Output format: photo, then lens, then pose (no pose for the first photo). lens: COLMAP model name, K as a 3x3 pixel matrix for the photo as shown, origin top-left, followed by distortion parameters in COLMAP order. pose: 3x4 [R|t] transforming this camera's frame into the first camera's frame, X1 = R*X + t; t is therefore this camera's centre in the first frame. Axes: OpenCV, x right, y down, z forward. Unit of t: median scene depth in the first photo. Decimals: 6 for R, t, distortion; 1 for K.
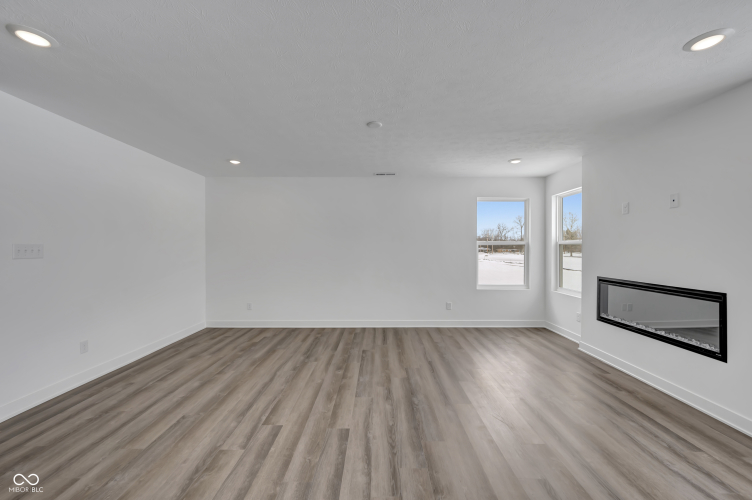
lens RADIAL K [[300.1, 0, 376.0], [0, 300.1, 250.0], [0, 0, 1]] dist [0.001128, -0.000185]
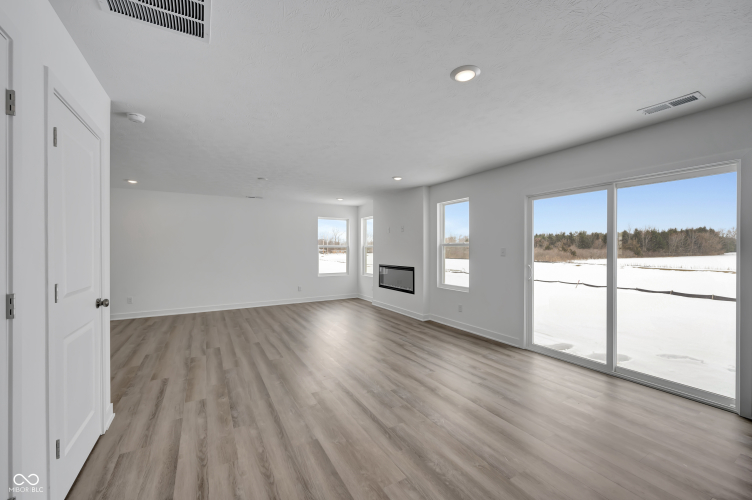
lens RADIAL K [[300.1, 0, 376.0], [0, 300.1, 250.0], [0, 0, 1]] dist [0.001128, -0.000185]
pose [[0.863376, -0.003867, 0.504546, -0.208170], [0.006353, 0.999975, -0.003207, 0.002384], [-0.504520, 0.005974, 0.863379, -0.543274]]
